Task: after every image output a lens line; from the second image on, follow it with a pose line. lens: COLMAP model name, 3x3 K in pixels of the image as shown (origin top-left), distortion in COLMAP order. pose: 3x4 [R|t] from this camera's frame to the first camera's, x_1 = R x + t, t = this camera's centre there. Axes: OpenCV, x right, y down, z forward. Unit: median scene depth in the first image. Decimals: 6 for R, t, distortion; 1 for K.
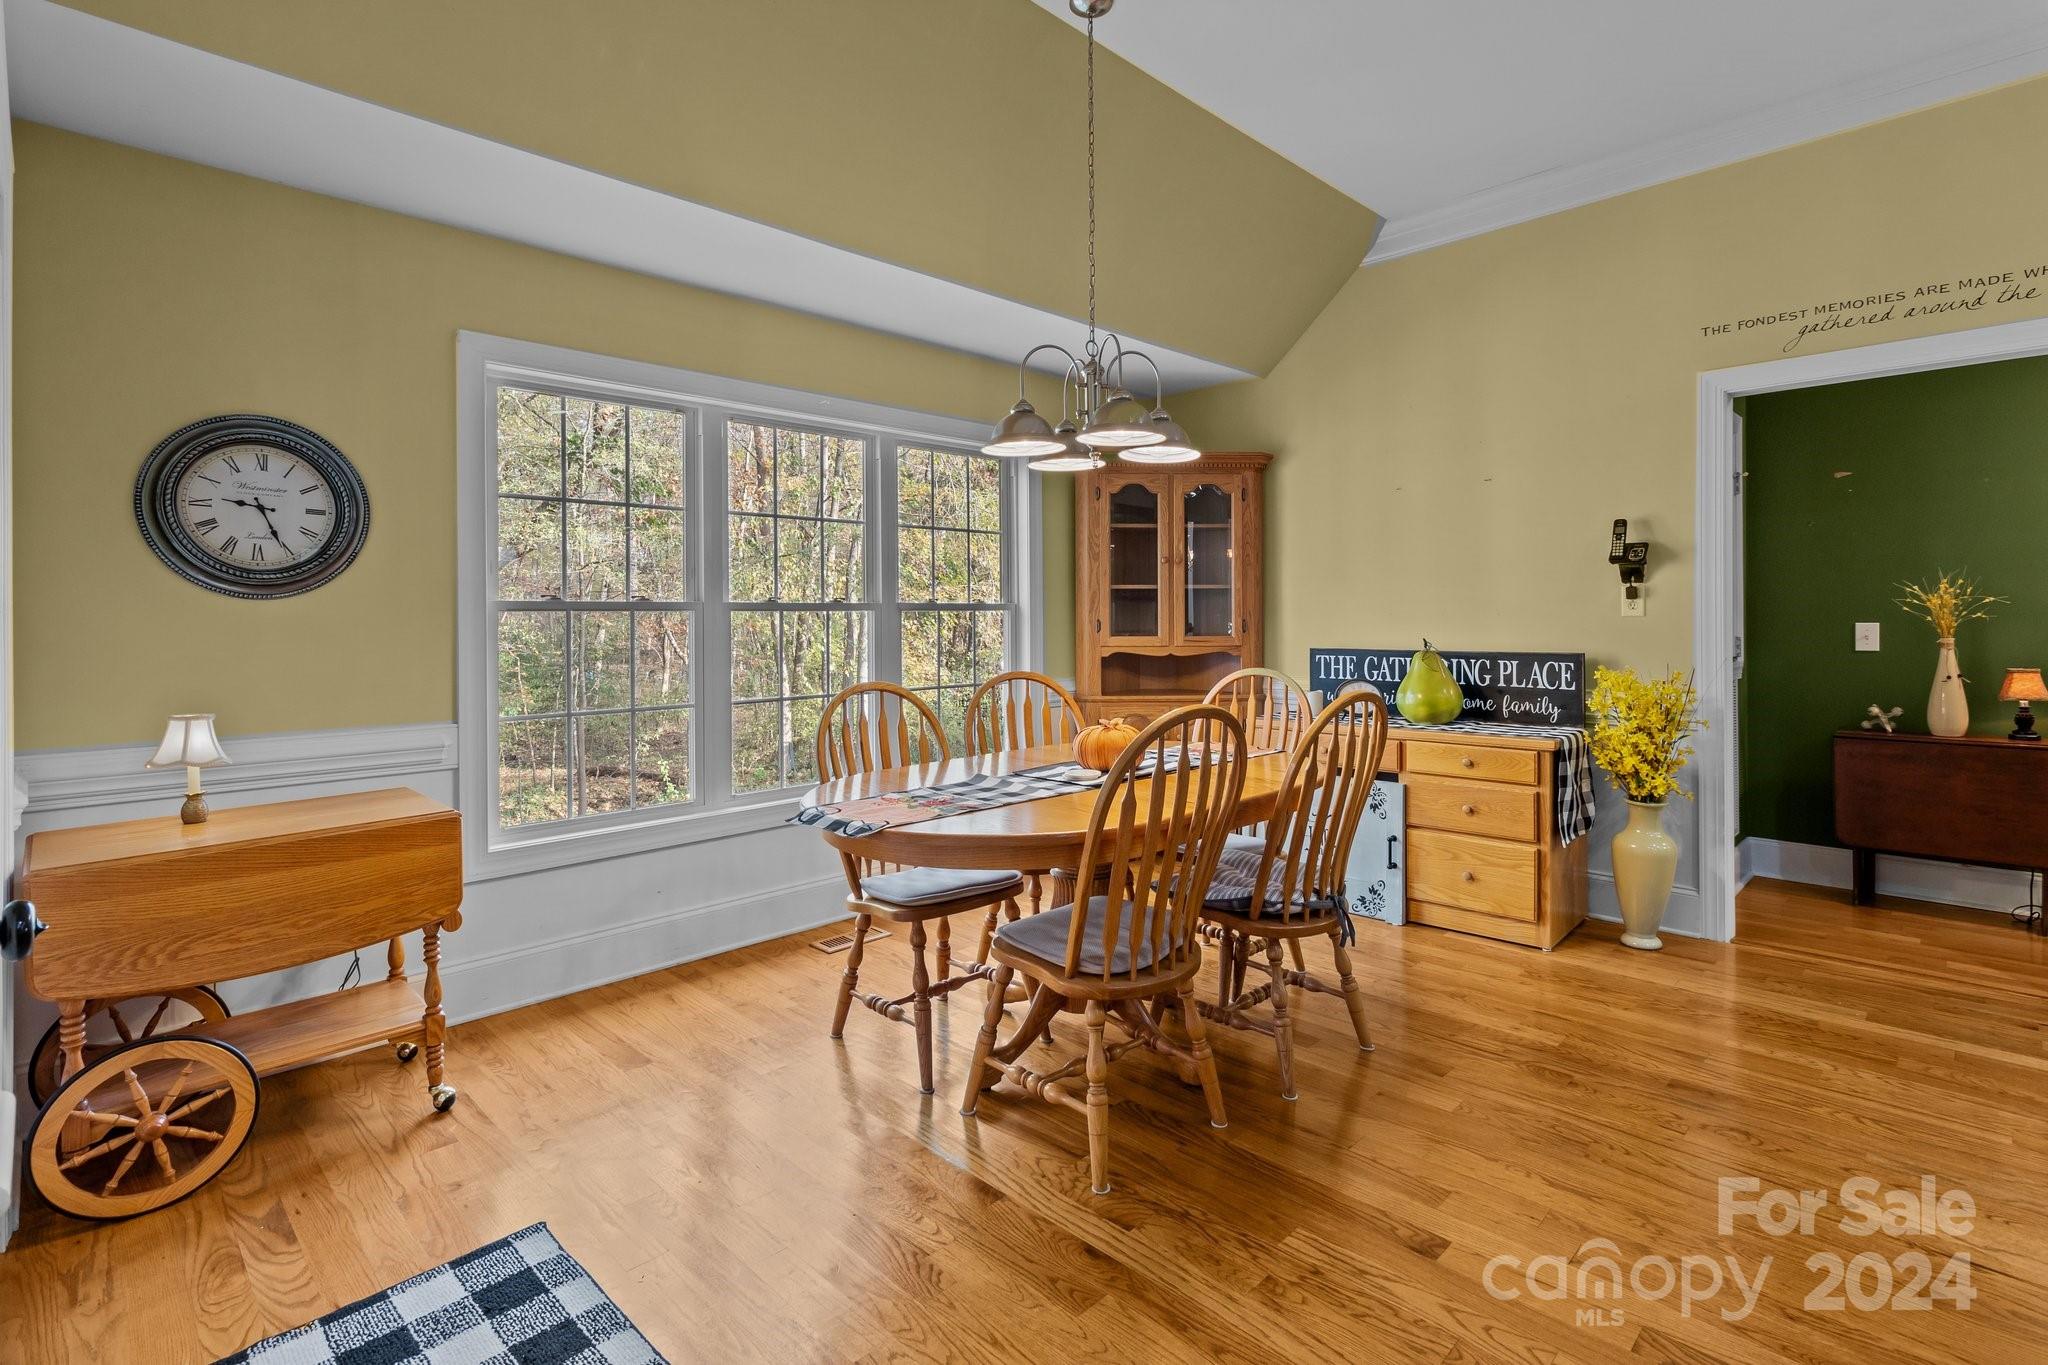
lens RADIAL K [[953.5, 0, 1018.0], [0, 953.5, 628.4], [0, 0, 1]] dist [-0.002112, -0.000094]
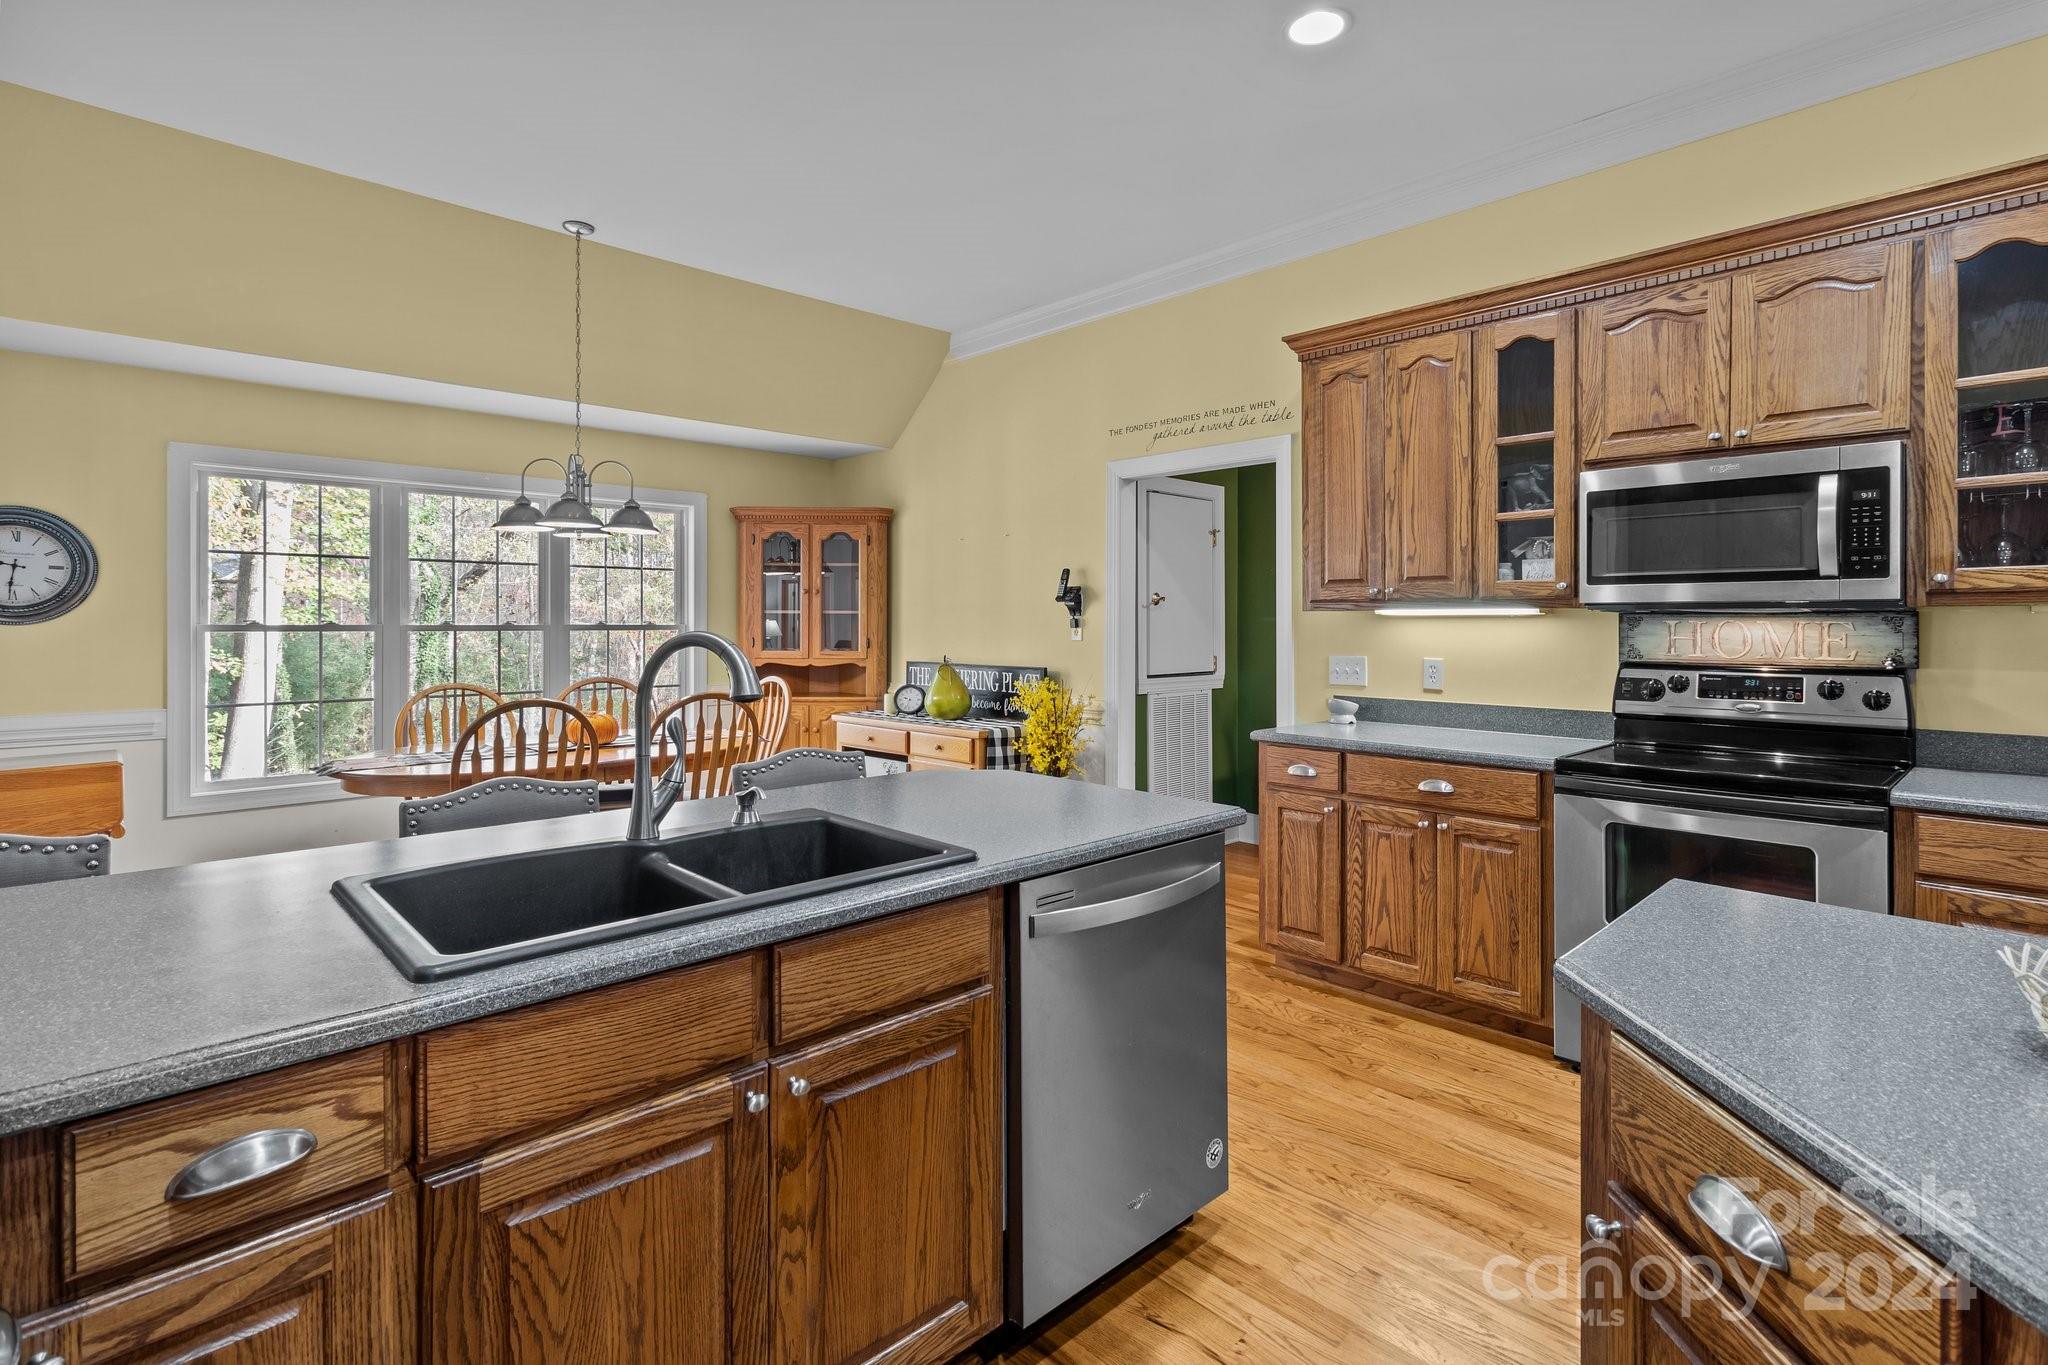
lens RADIAL K [[953.5, 0, 1009.5], [0, 953.5, 625.1], [0, 0, 1]] dist [-0.002112, -0.000094]
pose [[0.999838, 0.009109, -0.015534, 0.576200], [-0.009251, 0.999916, -0.009085, -0.021640], [0.015450, 0.009228, 0.999838, -0.353226]]
